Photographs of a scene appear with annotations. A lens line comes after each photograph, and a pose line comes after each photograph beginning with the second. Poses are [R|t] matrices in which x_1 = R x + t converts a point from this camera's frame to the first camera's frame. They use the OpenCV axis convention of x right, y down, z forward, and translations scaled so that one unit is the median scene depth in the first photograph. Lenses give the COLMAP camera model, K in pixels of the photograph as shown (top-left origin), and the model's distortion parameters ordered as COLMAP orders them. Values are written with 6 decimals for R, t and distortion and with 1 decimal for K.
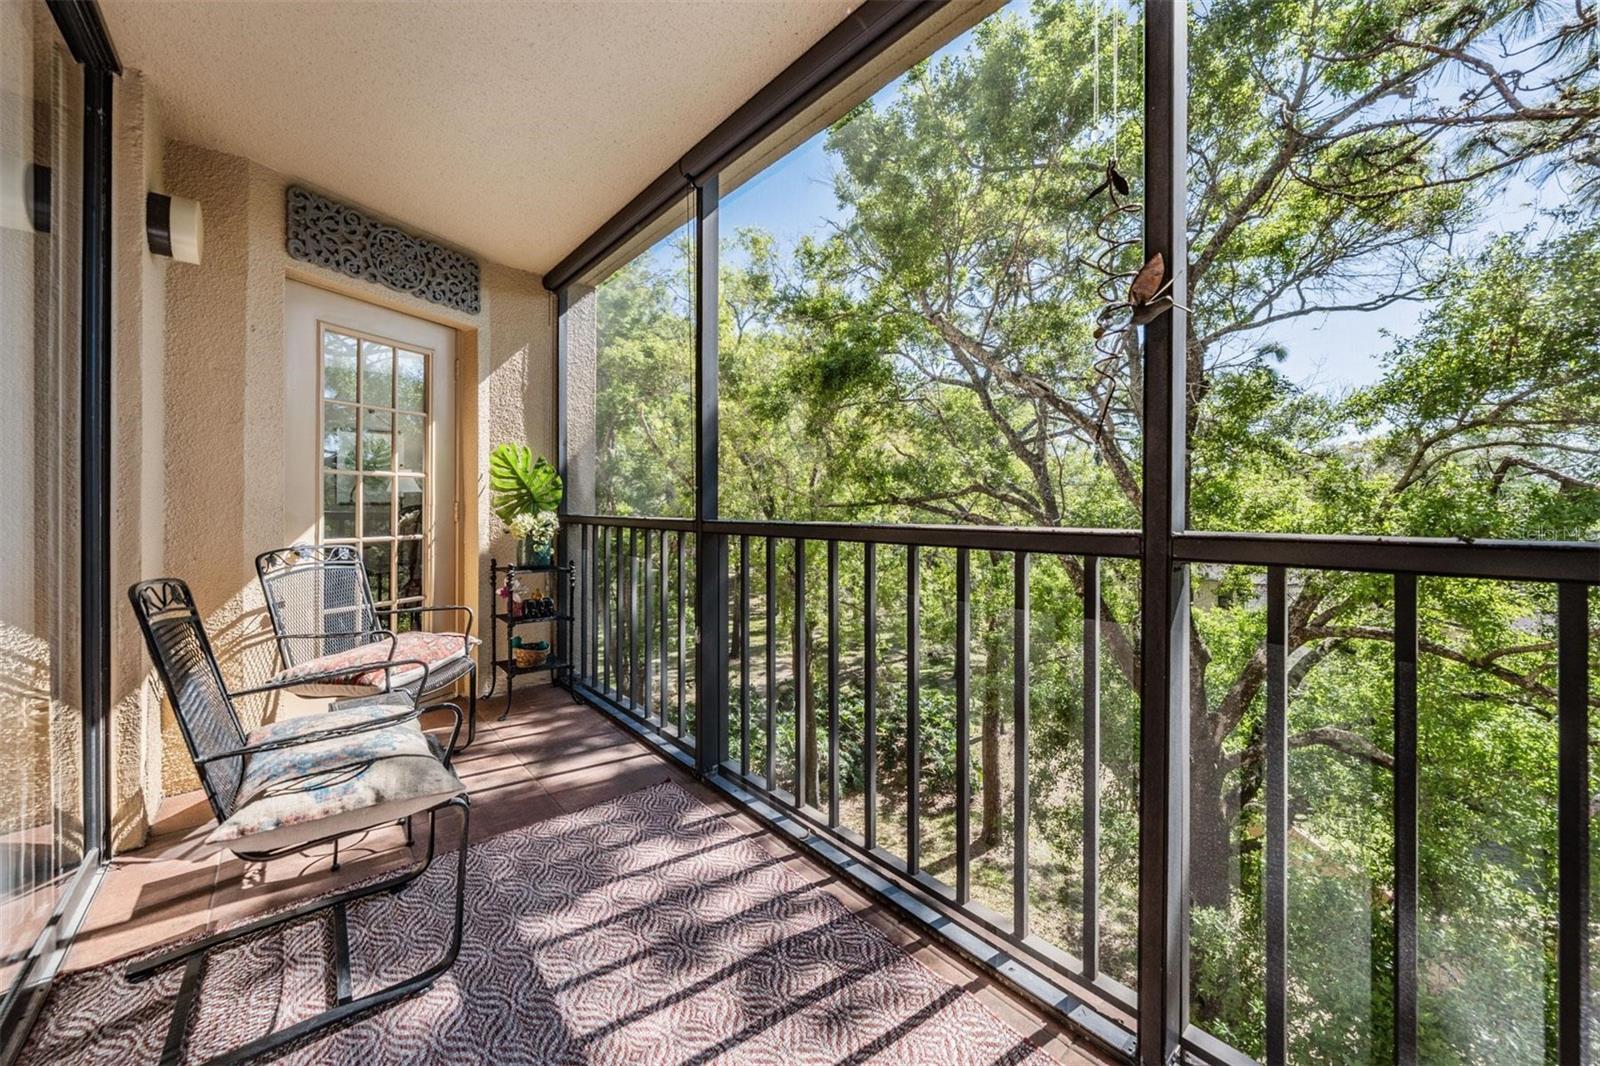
lens RADIAL K [[587.9, 0, 786.0], [0, 587.9, 511.2], [0, 0, 1]] dist [0.002330, 0.000072]
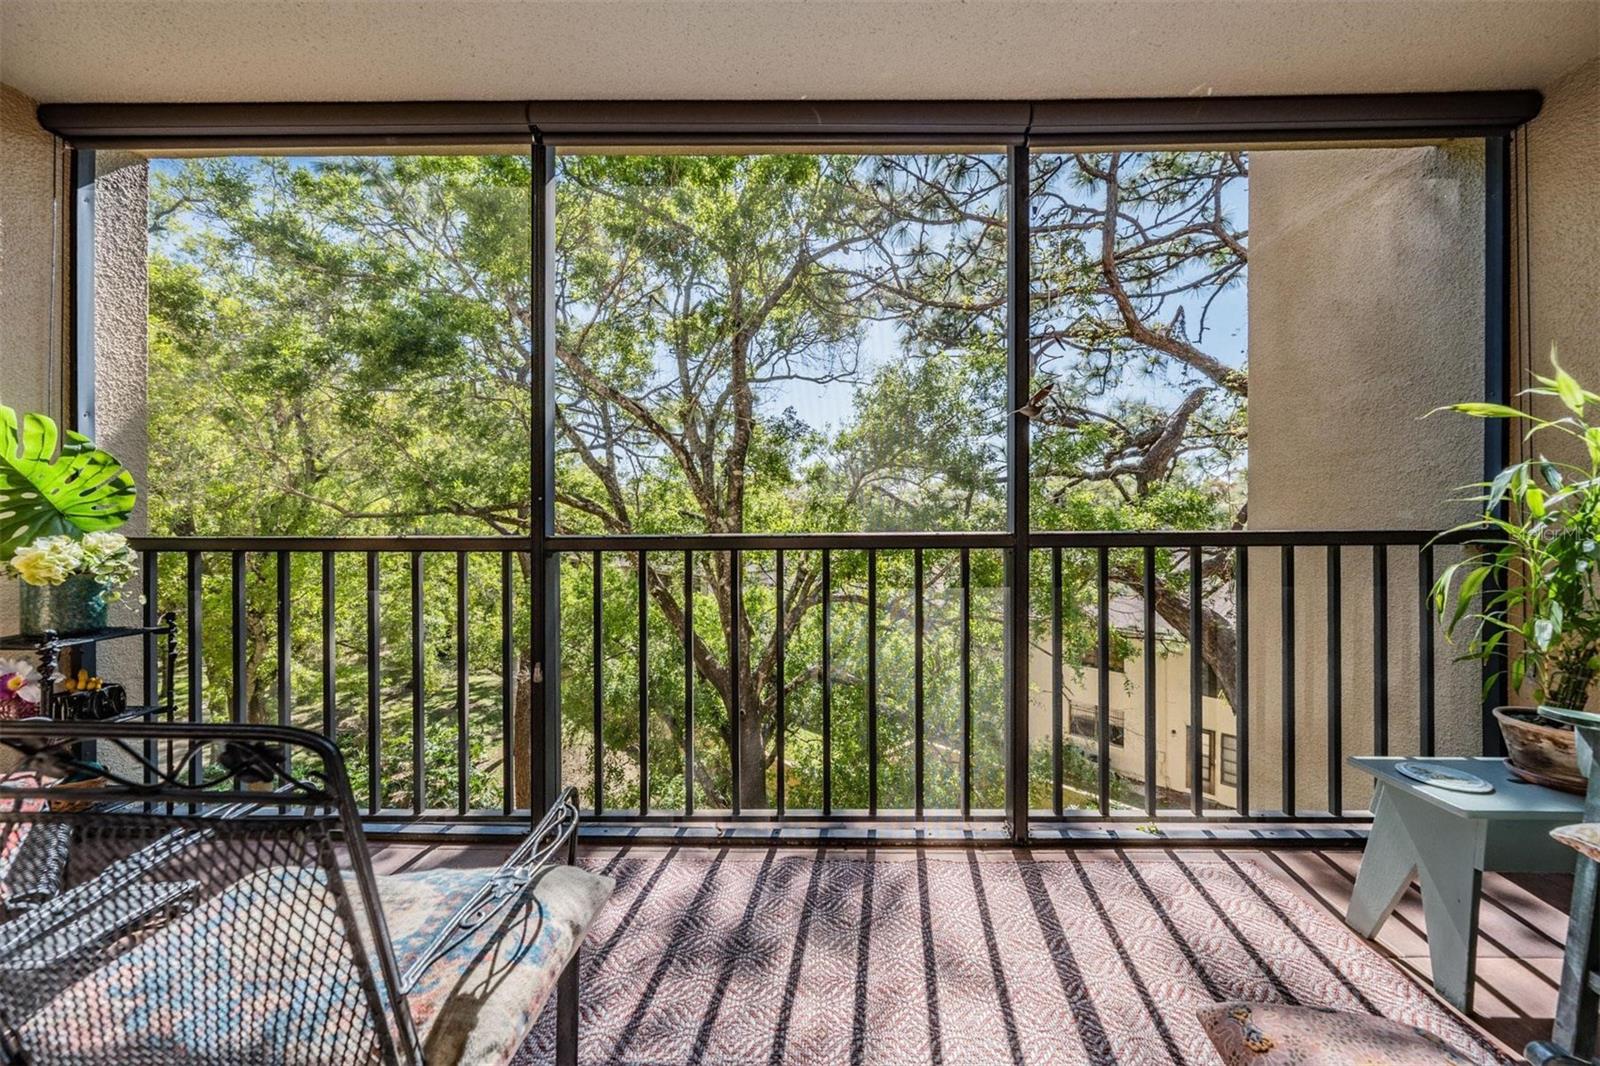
lens RADIAL K [[587.9, 0, 792.3], [0, 587.9, 520.0], [0, 0, 1]] dist [0.002330, 0.000072]
pose [[0.661490, -0.013124, 0.749839, -0.401607], [0.011726, 0.999906, 0.007157, -0.007762], [-0.749862, 0.004058, 0.661581, 0.121548]]
